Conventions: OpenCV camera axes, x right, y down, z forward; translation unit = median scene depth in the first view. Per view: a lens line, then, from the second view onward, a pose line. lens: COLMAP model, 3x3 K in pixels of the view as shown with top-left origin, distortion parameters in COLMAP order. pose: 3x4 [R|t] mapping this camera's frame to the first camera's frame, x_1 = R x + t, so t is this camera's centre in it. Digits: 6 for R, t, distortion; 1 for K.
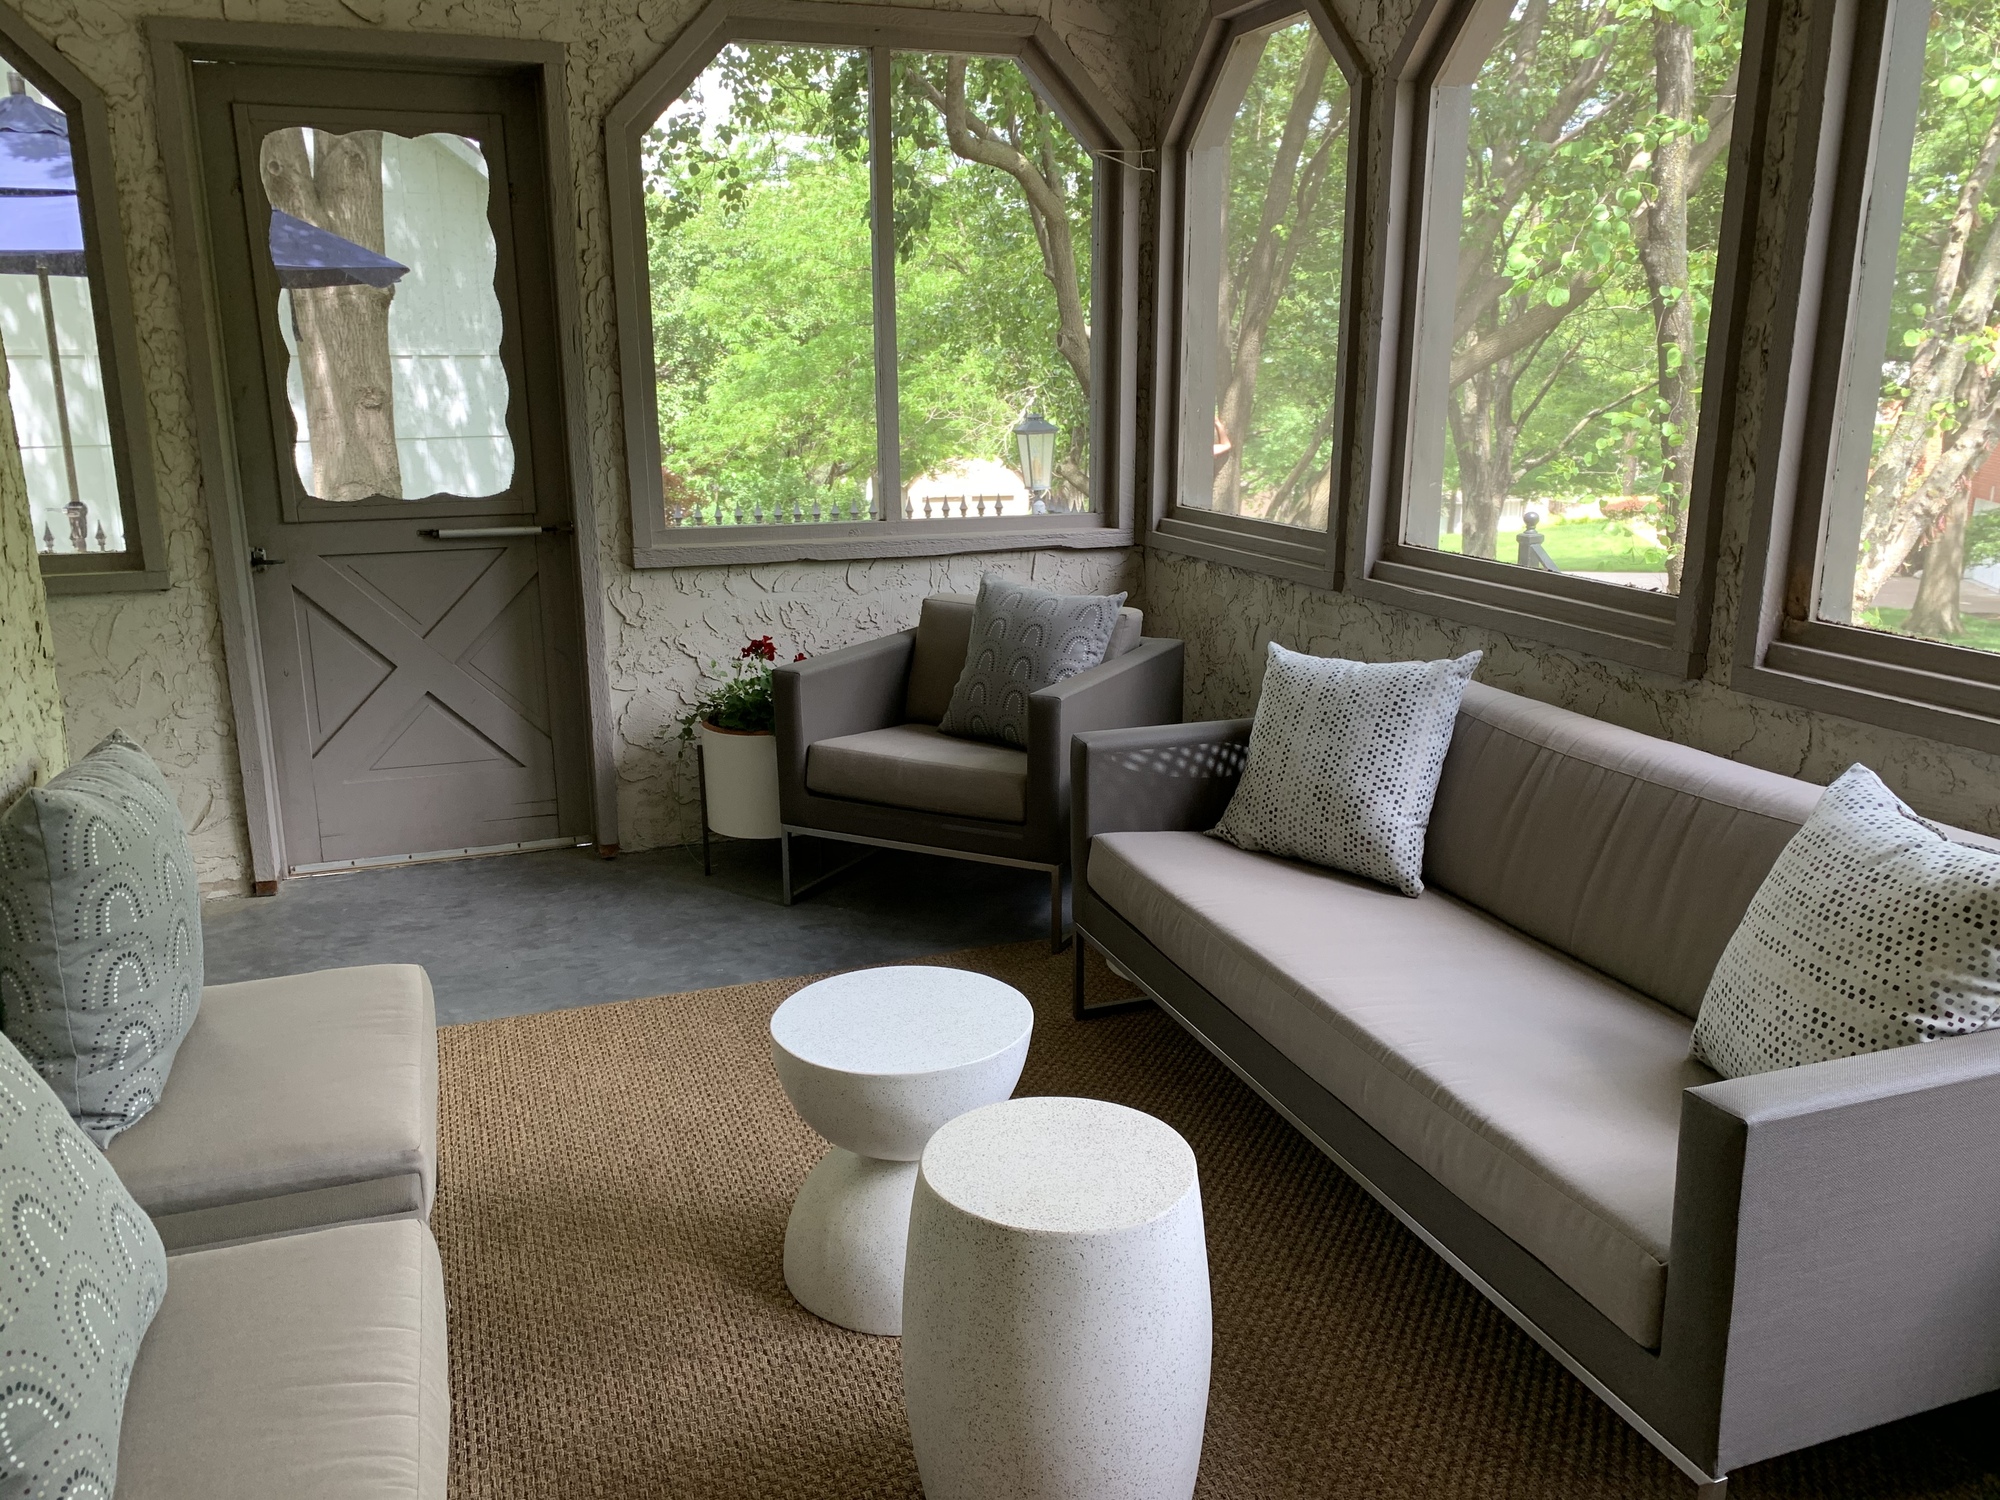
lens RADIAL K [[1537.9, 0, 996.1], [0, 1537.9, 761.8], [0, 0, 1]] dist [0.047201, -0.057624]
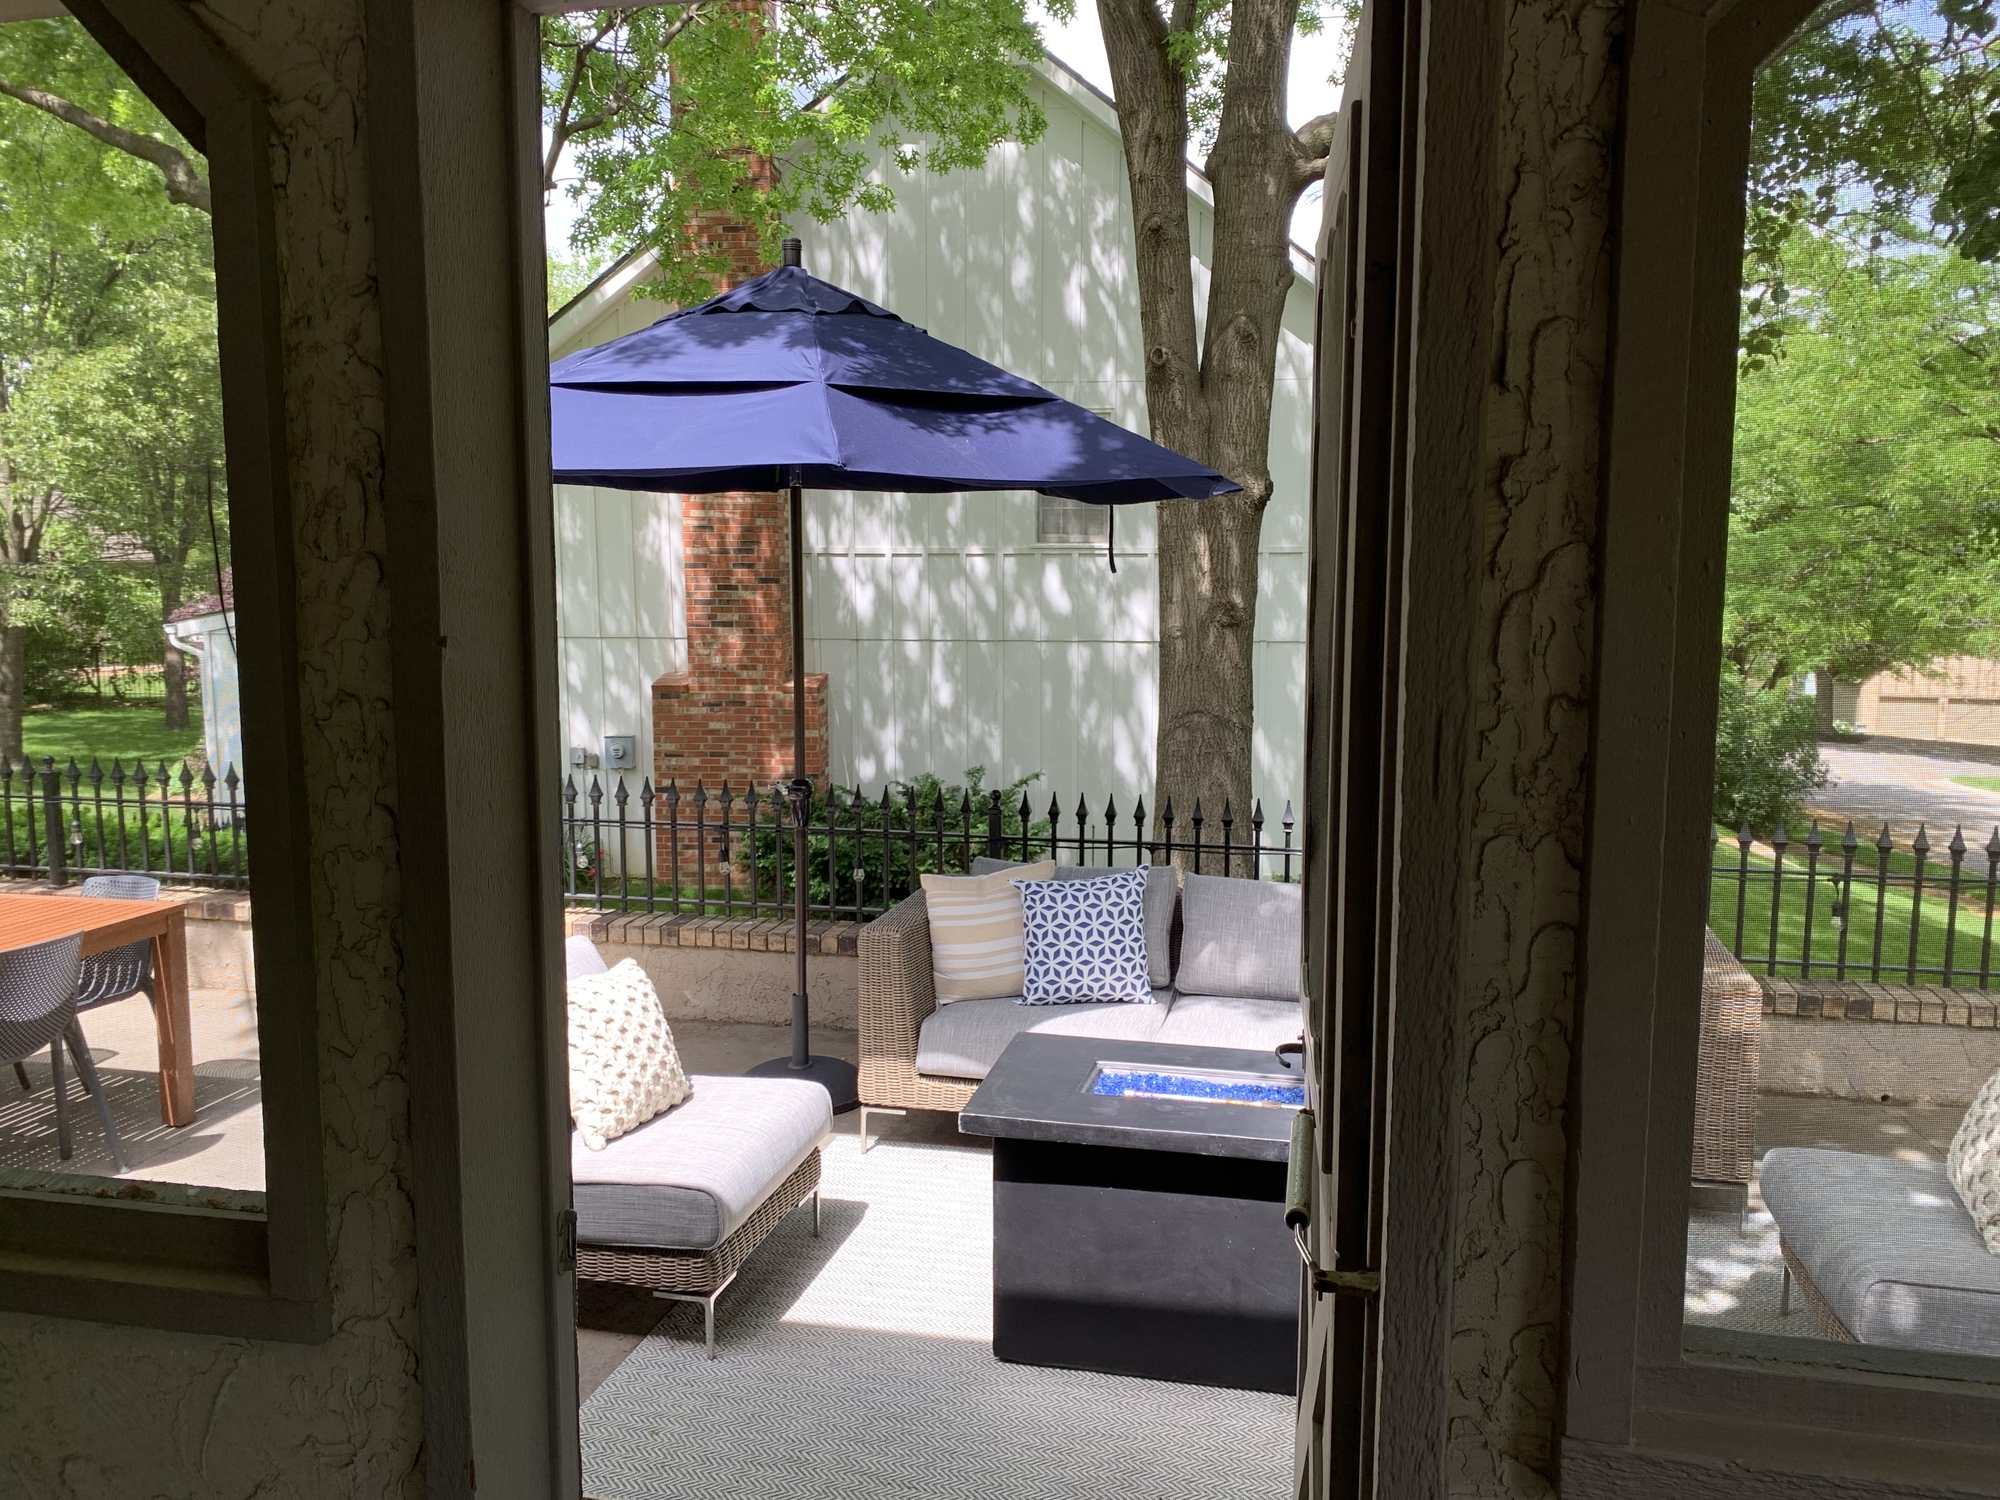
lens RADIAL K [[1537.9, 0, 1016.5], [0, 1537.9, 744.9], [0, 0, 1]] dist [0.047201, -0.057624]
pose [[0.851514, 0.072810, -0.519252, -0.187136], [-0.133999, 0.987645, -0.081255, -0.238036], [0.506920, 0.138769, 0.850750, 0.703654]]
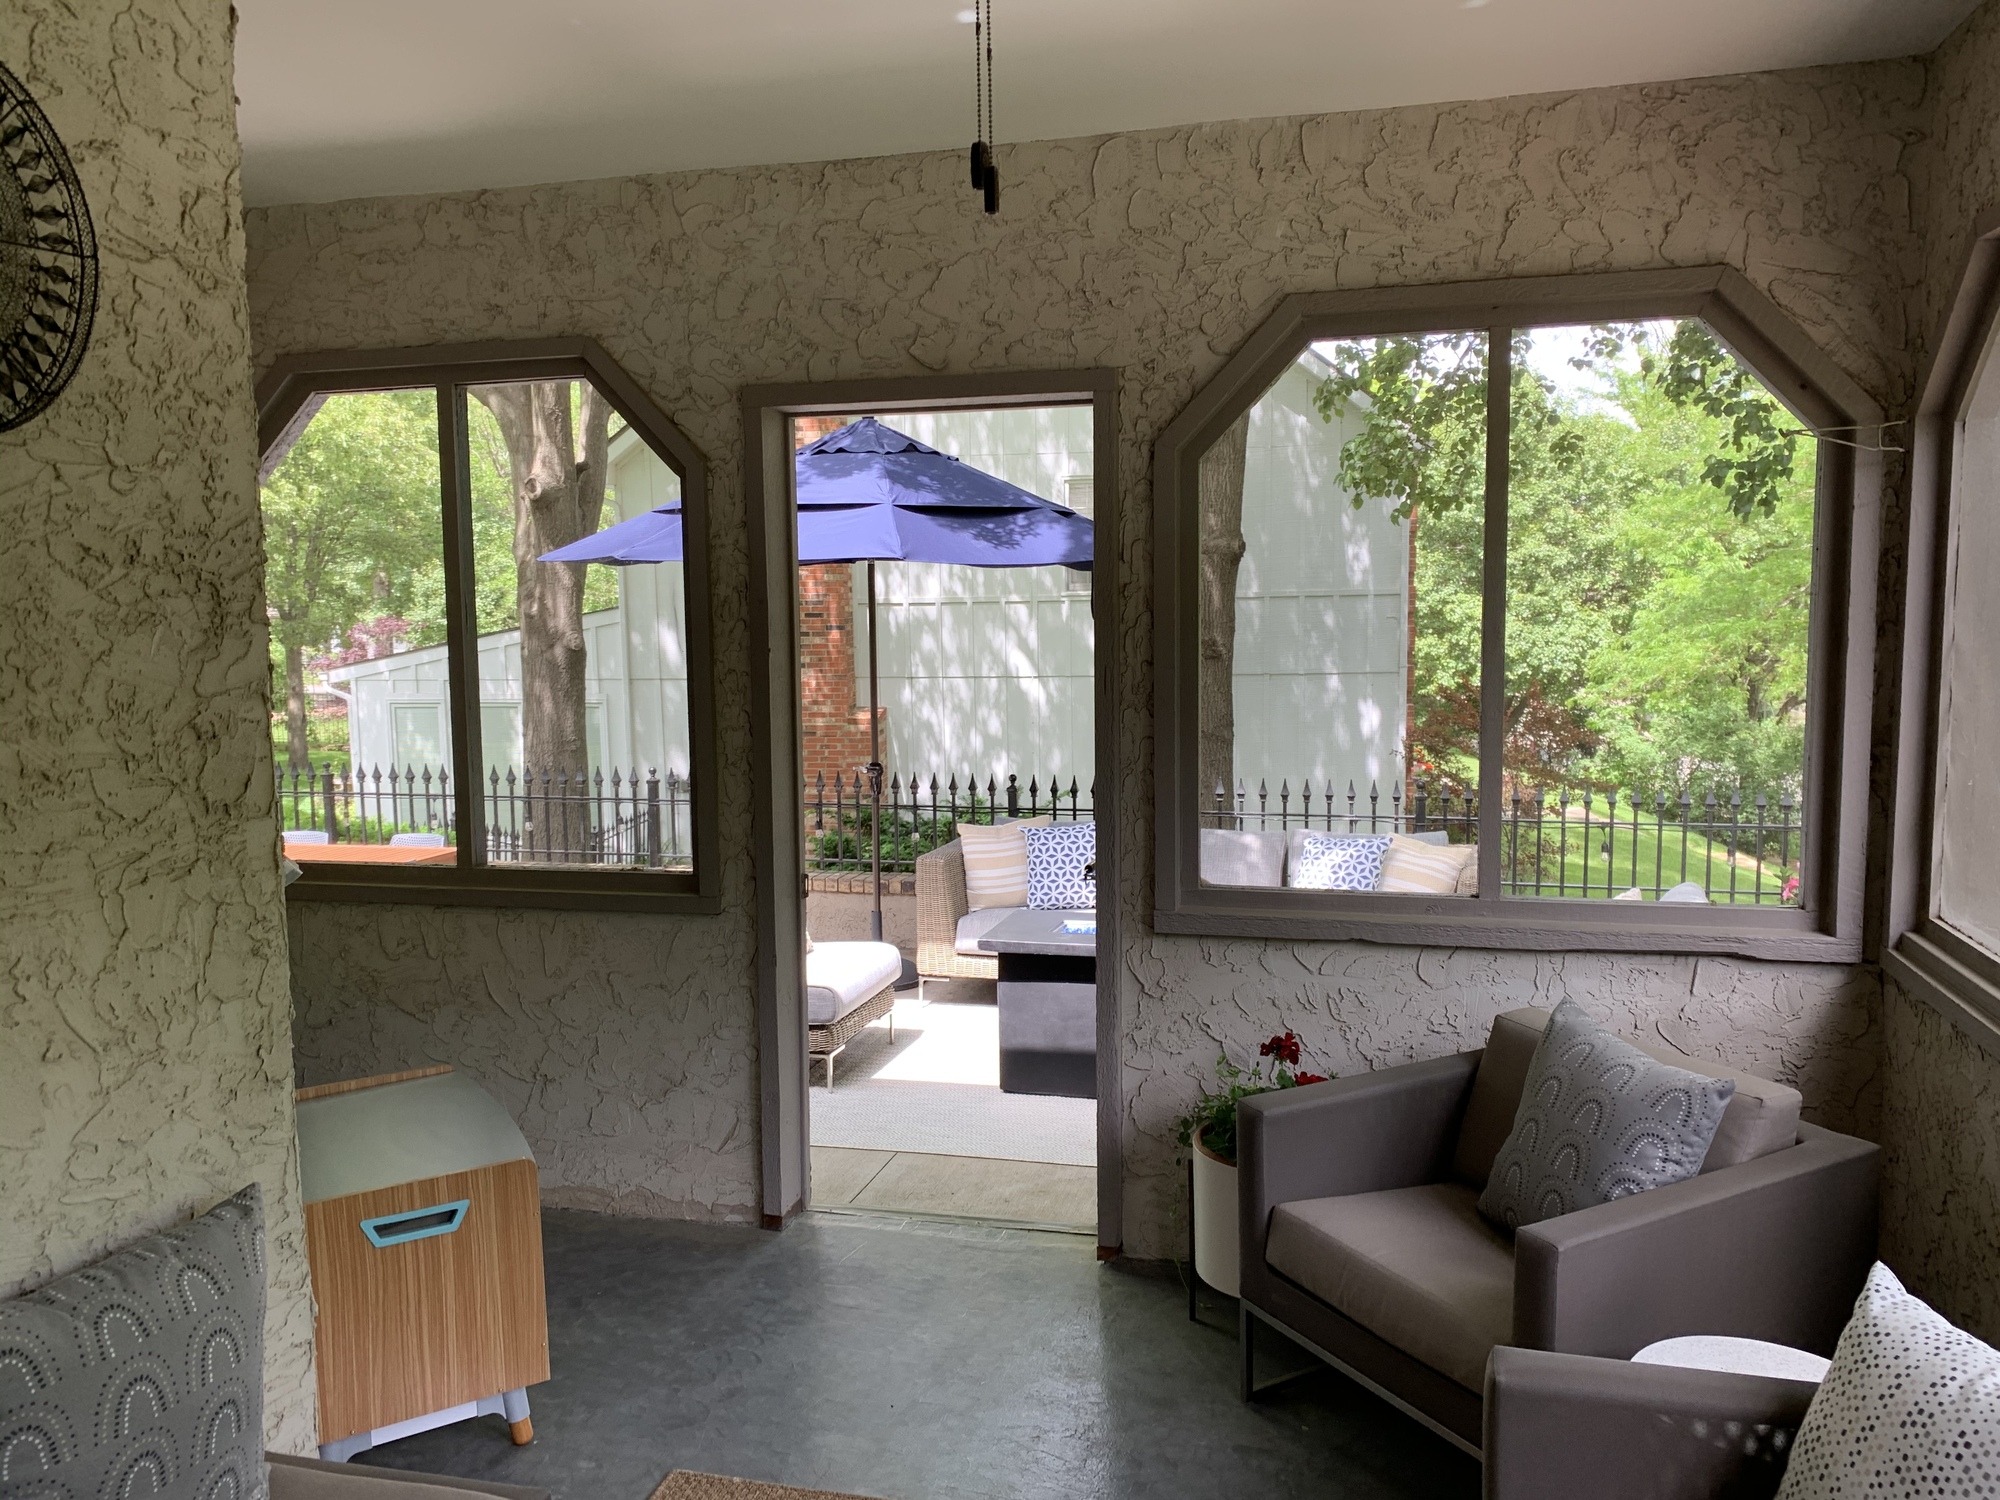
lens RADIAL K [[1537.9, 0, 996.8], [0, 1537.9, 760.0], [0, 0, 1]] dist [0.047201, -0.057624]
pose [[0.826162, 0.054024, -0.560836, 0.178184], [-0.127982, 0.987367, -0.093417, -0.133929], [0.548704, 0.148955, 0.822640, 0.234048]]
